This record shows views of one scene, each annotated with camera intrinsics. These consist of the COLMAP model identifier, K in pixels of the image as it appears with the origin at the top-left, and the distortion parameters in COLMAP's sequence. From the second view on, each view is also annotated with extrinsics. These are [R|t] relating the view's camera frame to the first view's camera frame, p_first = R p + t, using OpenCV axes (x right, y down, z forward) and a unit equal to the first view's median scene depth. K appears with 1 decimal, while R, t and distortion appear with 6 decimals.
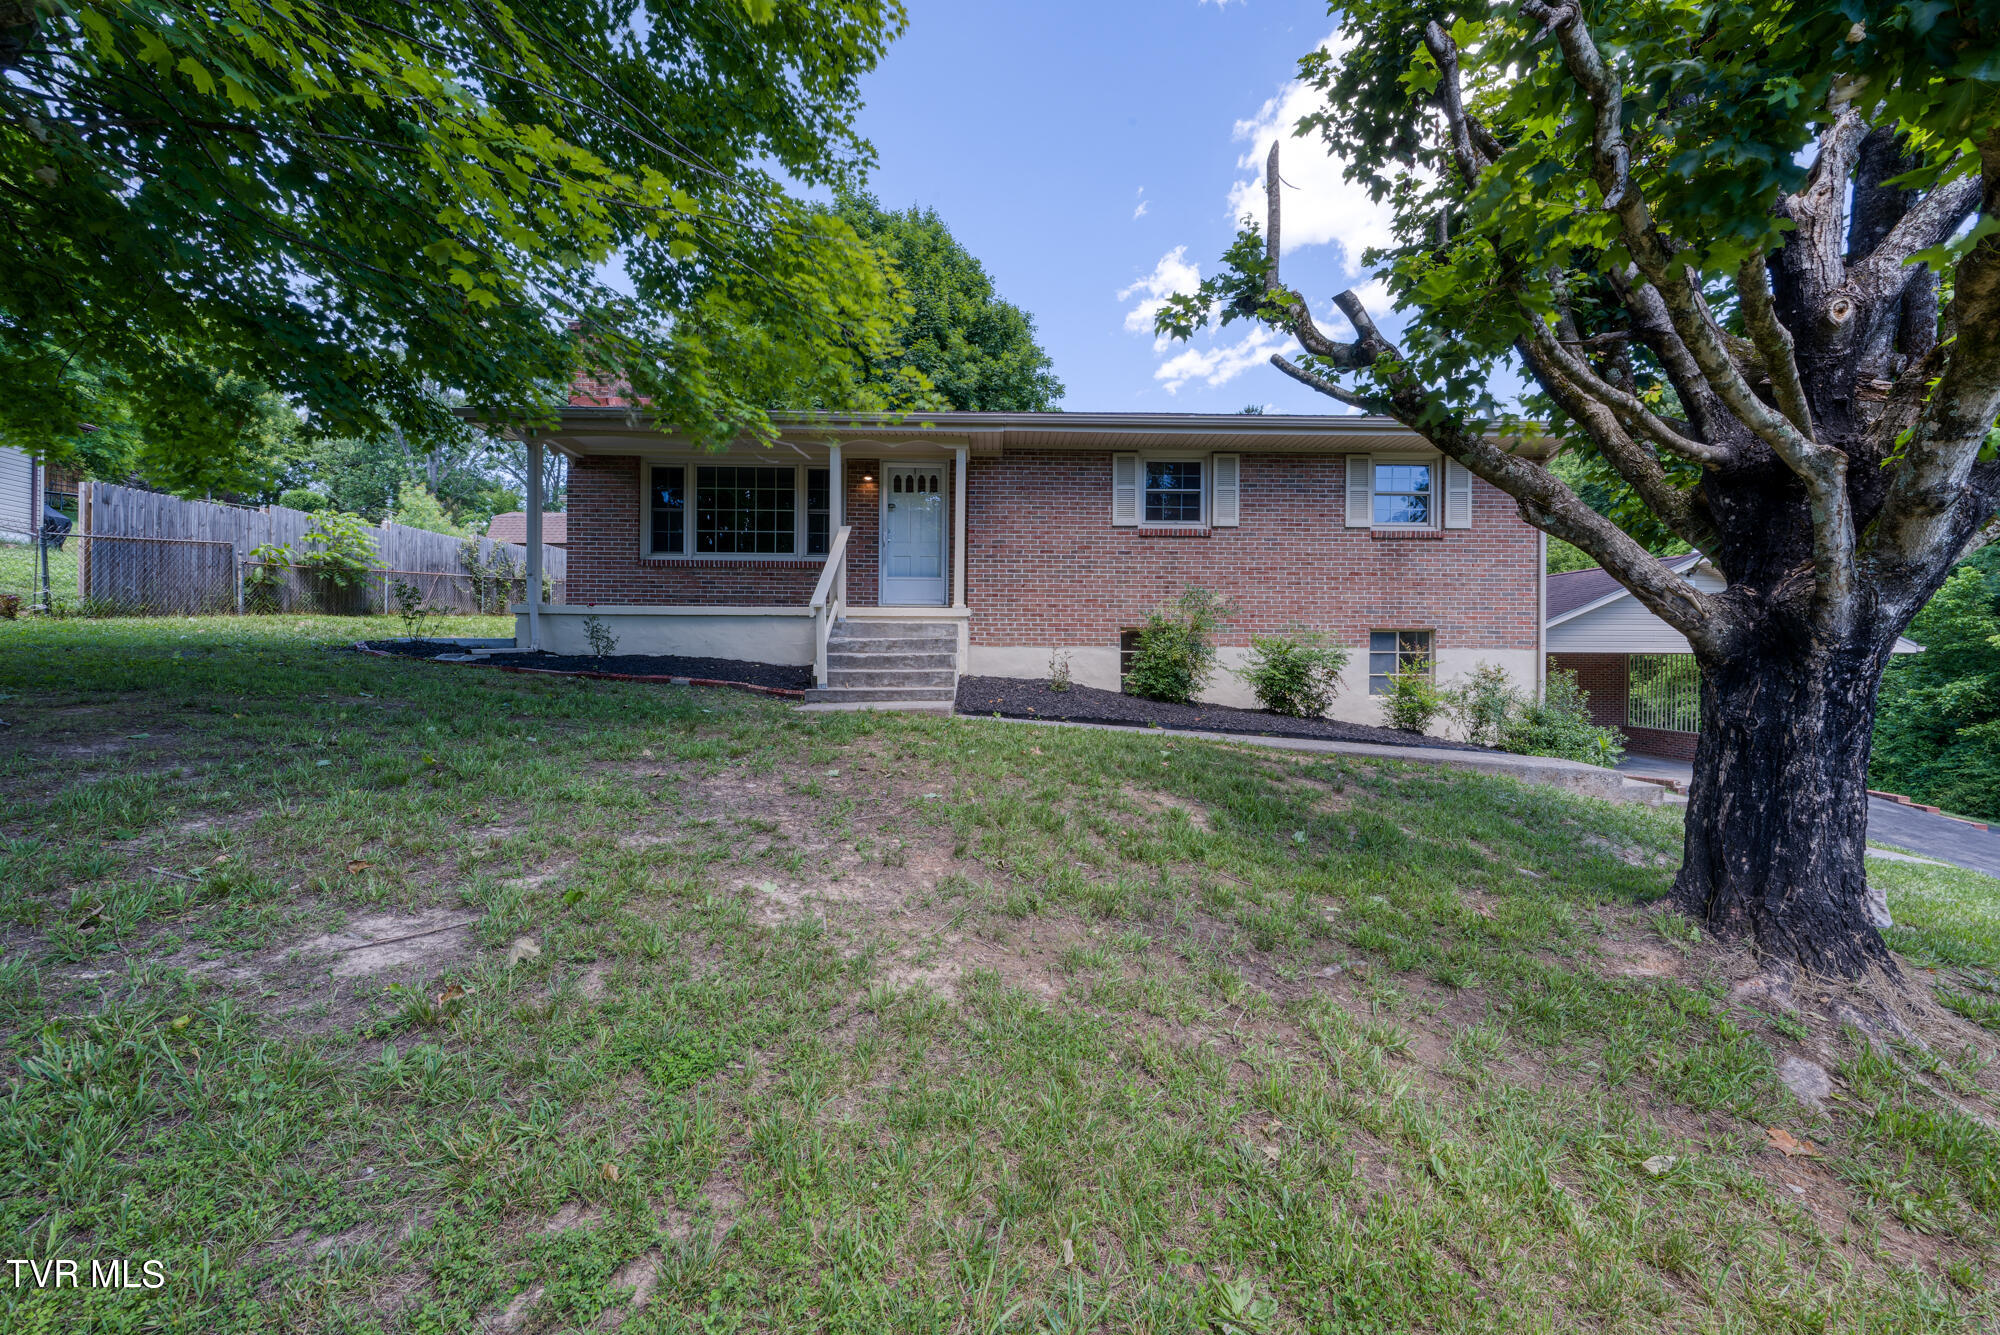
lens RADIAL K [[779.4, 0, 1002.2], [0, 779.4, 661.9], [0, 0, 1]] dist [-0.001392, -0.000870]
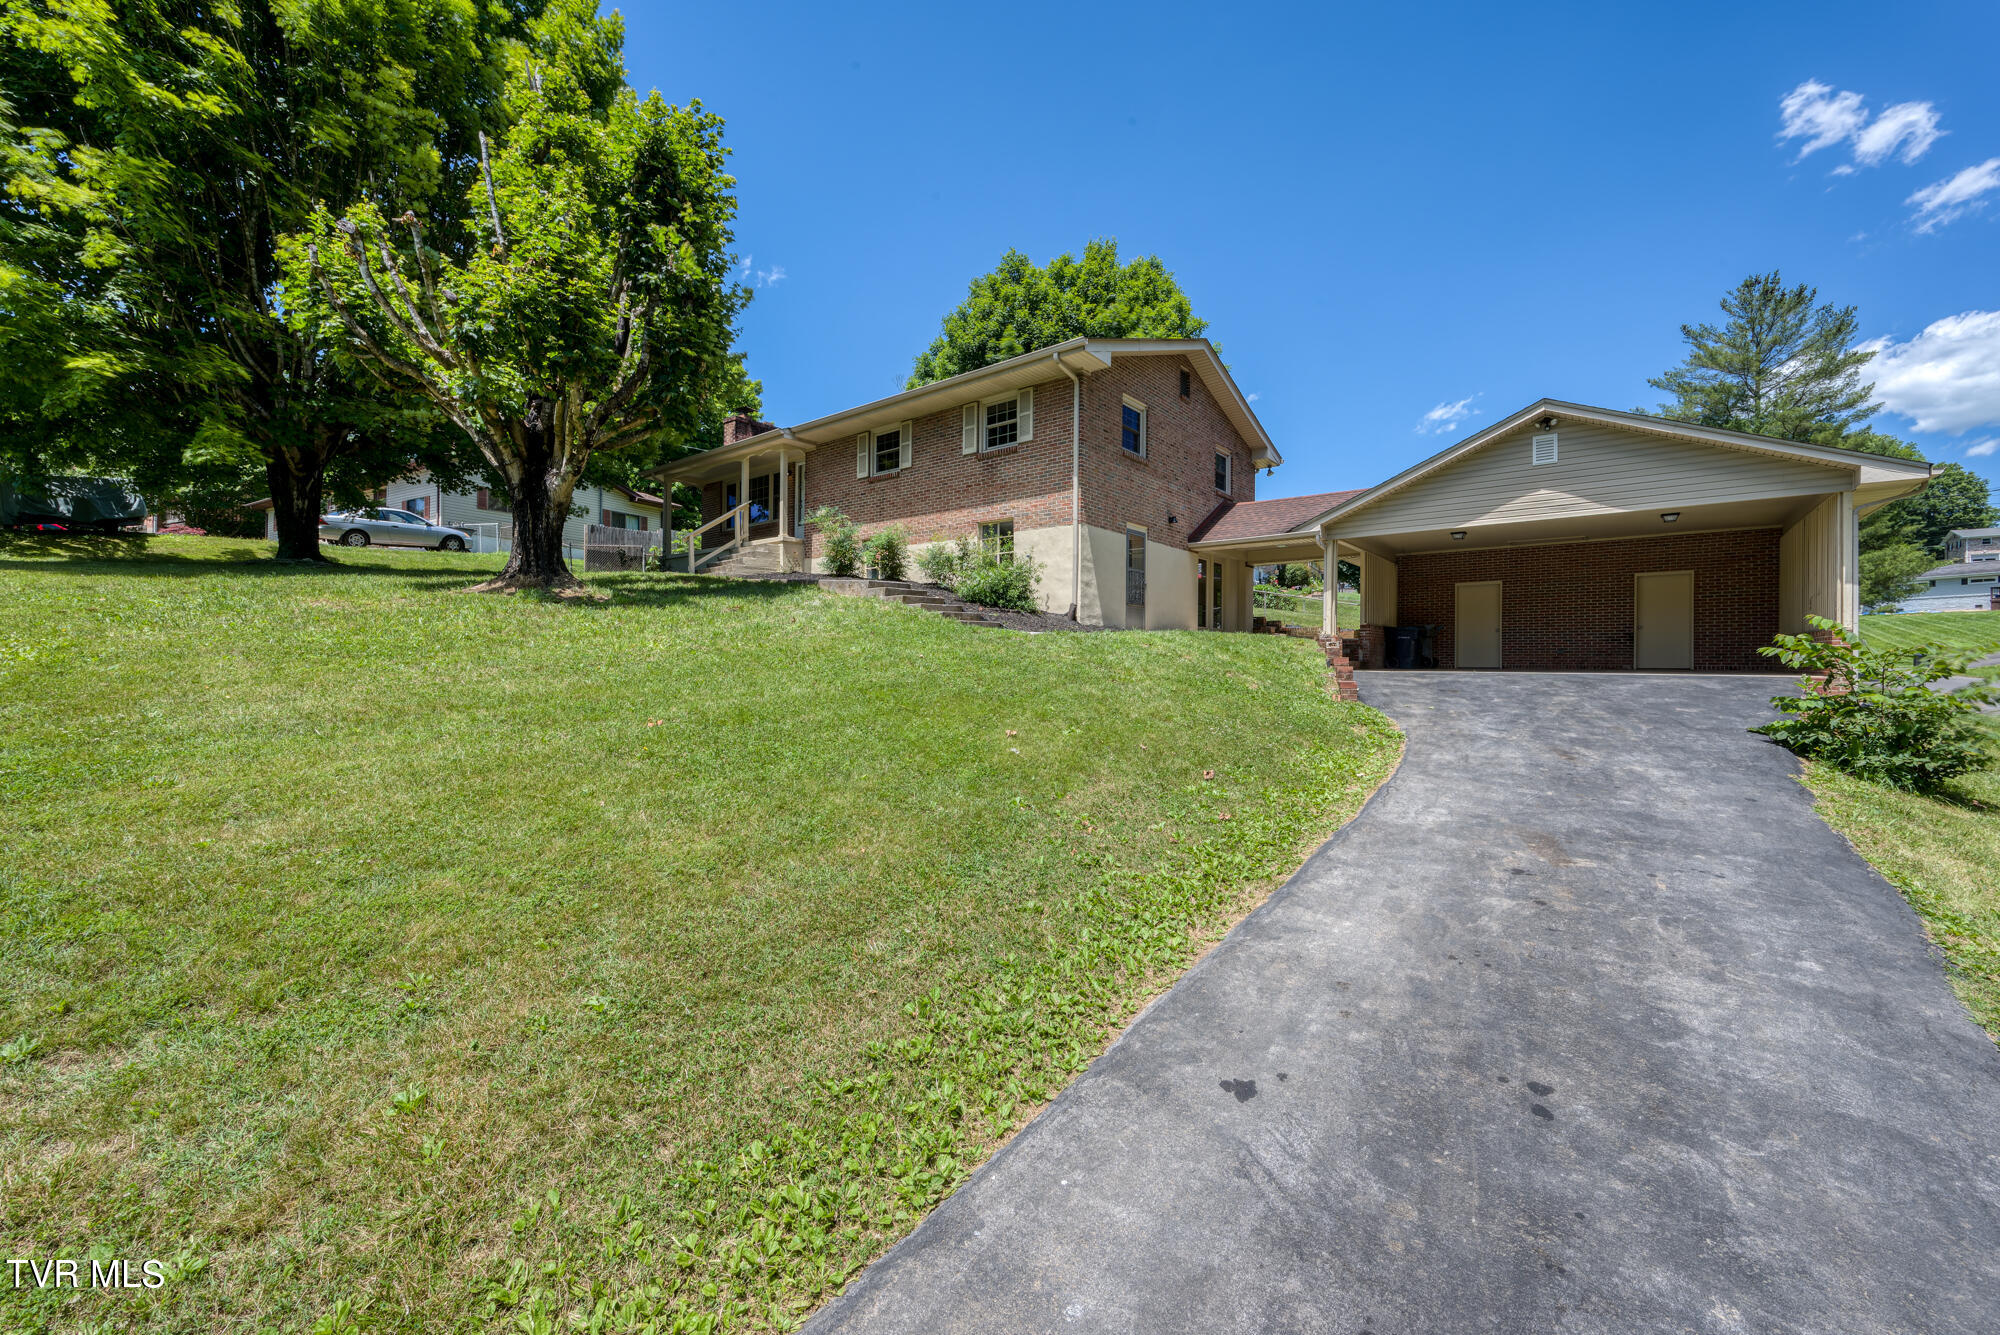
lens RADIAL K [[779.4, 0, 1002.2], [0, 779.4, 661.9], [0, 0, 1]] dist [-0.001392, -0.000870]
pose [[0.756296, -0.003725, -0.654220, 1.435527], [-0.000961, 0.999976, -0.006805, 0.223228], [0.654229, 0.005775, 0.756274, -0.059048]]
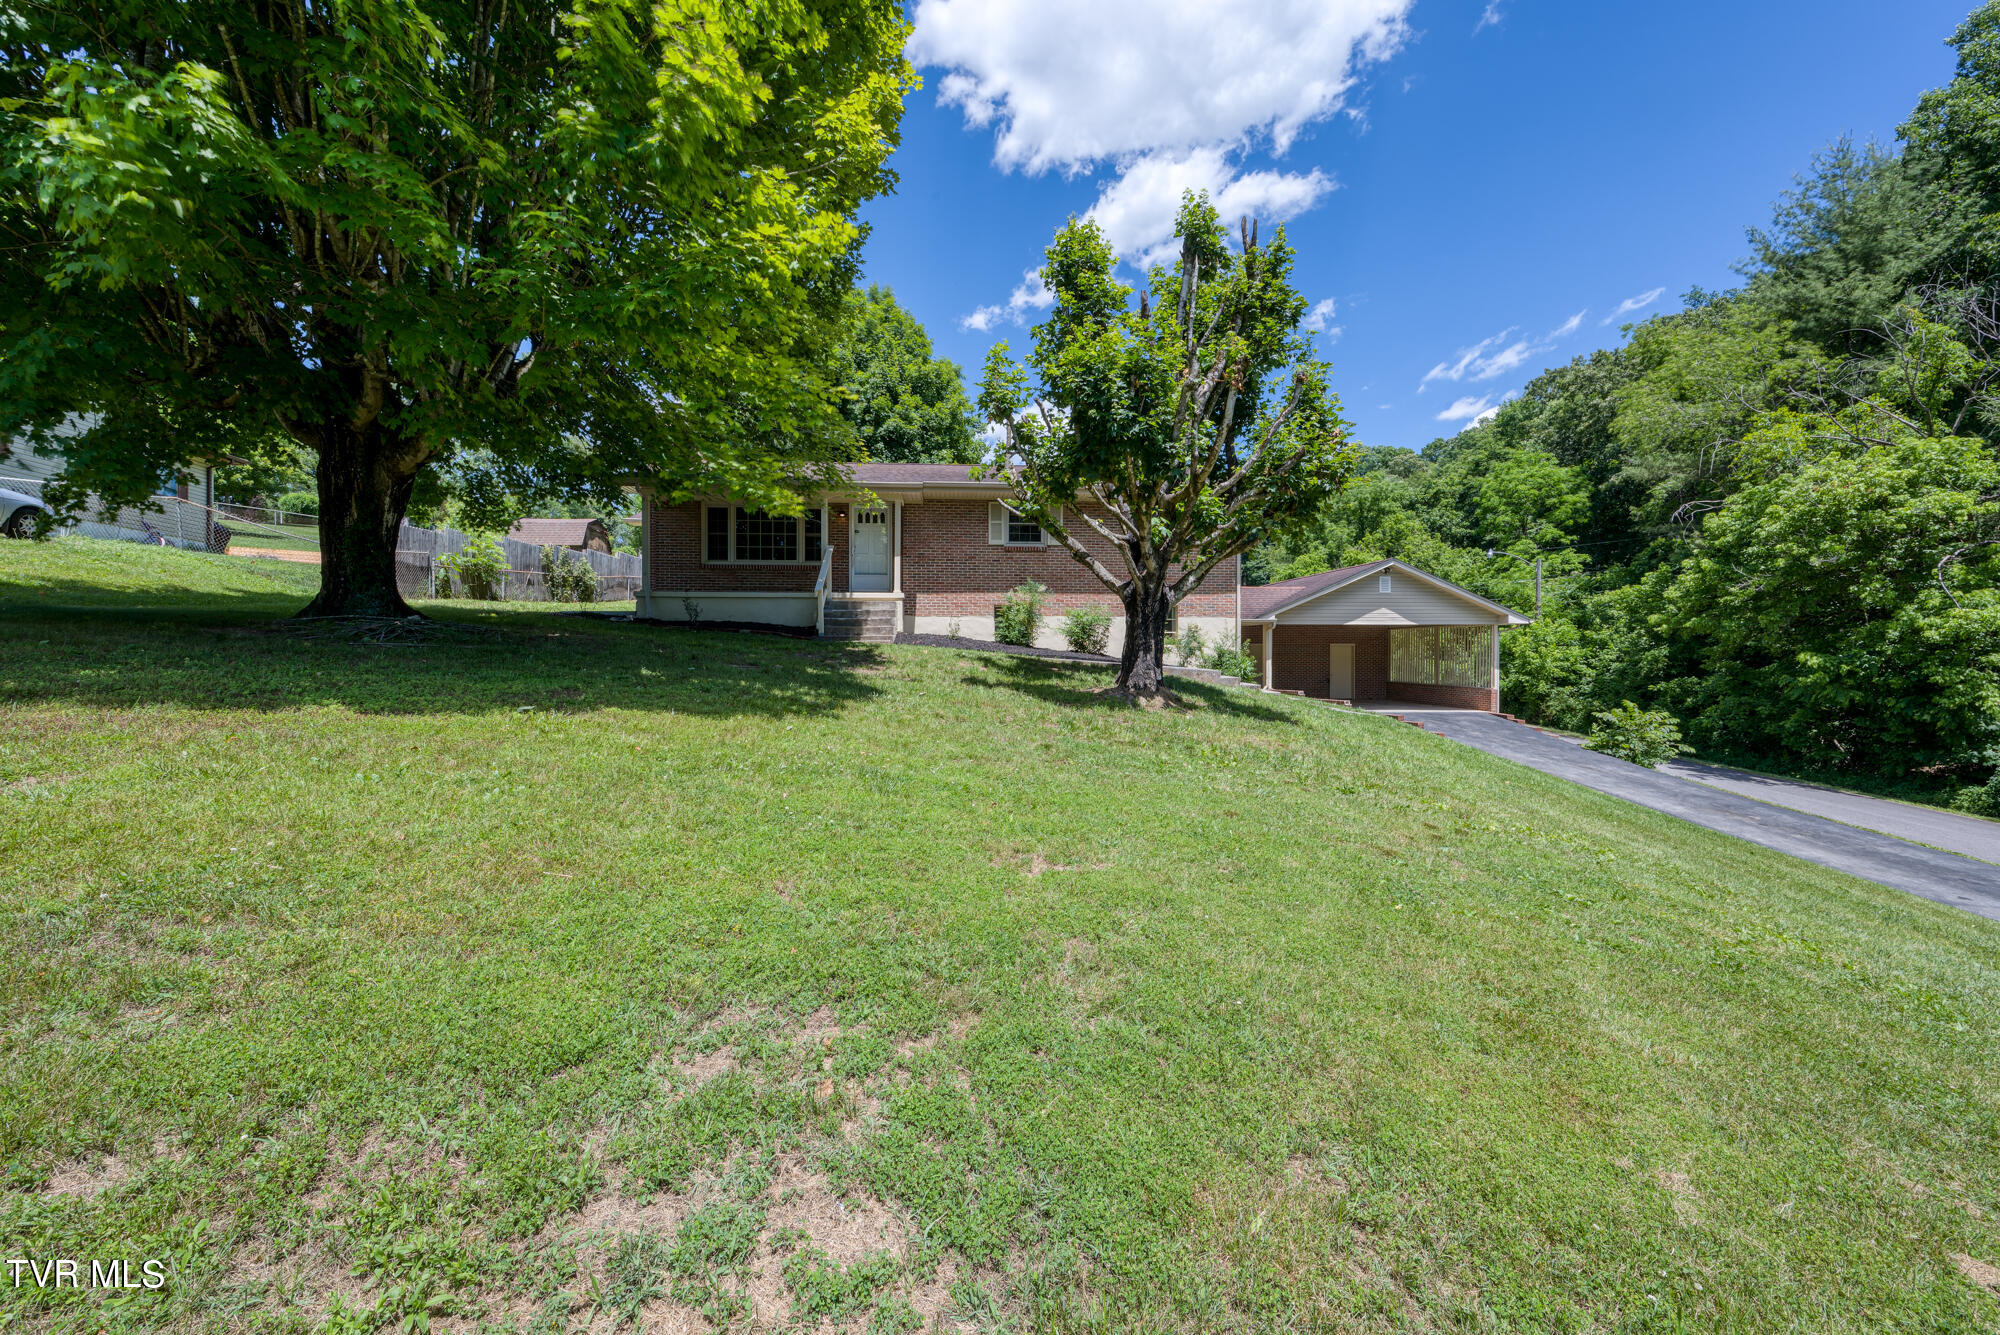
lens RADIAL K [[797.6, 0, 998.5], [0, 797.6, 666.4], [0, 0, 1]] dist [-0.016799, -0.000177]
pose [[0.999001, -0.005244, 0.044378, 0.083181], [0.004622, 0.999890, 0.014104, 0.063773], [-0.044447, -0.013885, 0.998915, -0.721391]]
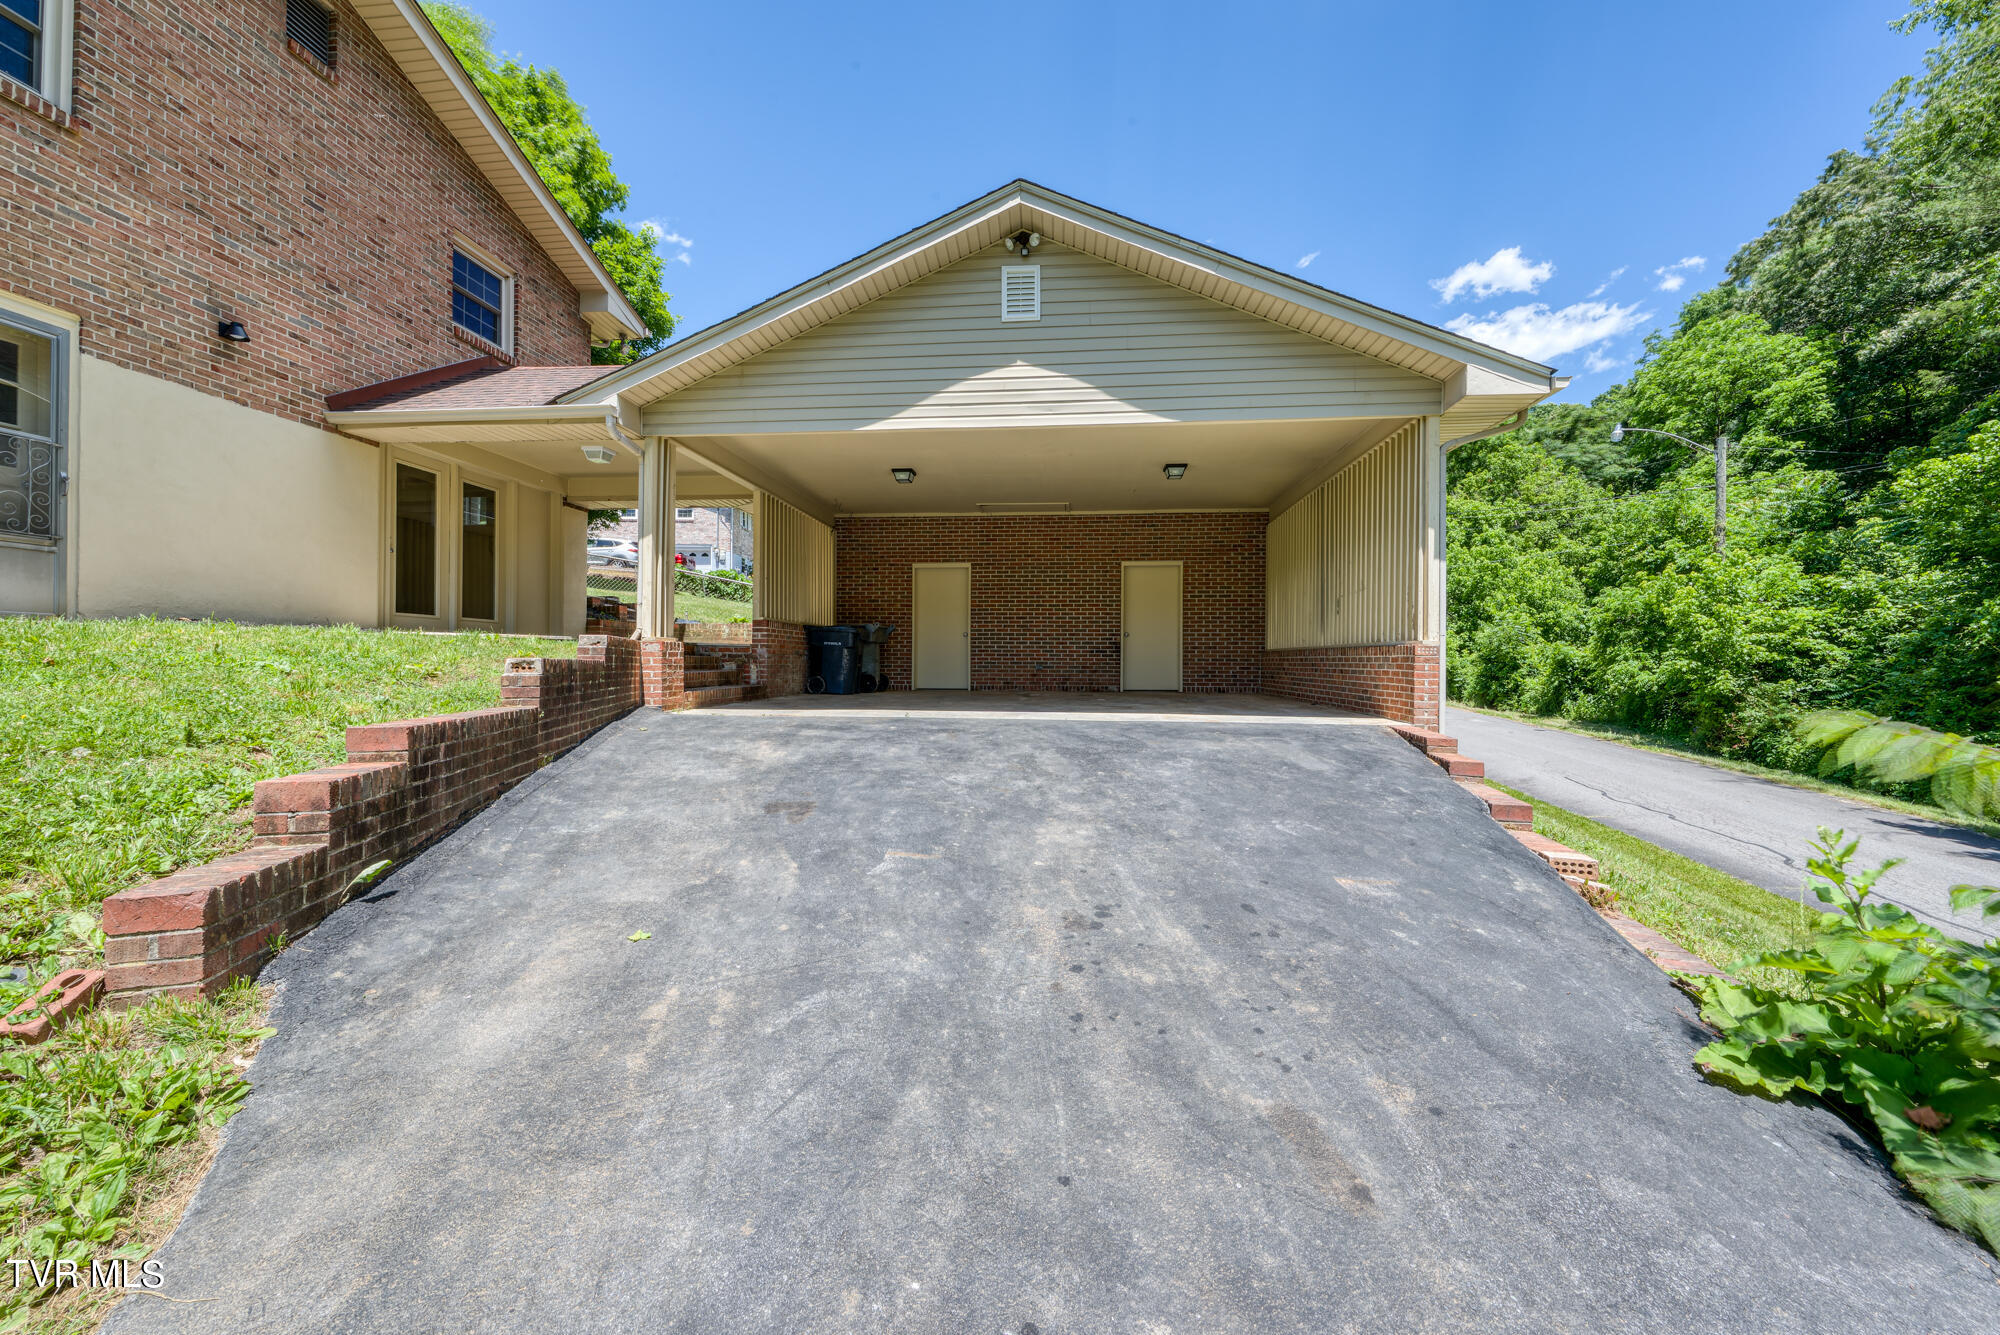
lens RADIAL K [[779.4, 0, 1002.2], [0, 779.4, 661.9], [0, 0, 1]] dist [-0.001392, -0.000870]
pose [[0.991244, -0.000373, -0.132044, 1.346956], [-0.000264, 0.999988, -0.004804, 0.186985], [0.132045, 0.004796, 0.991232, 0.823863]]
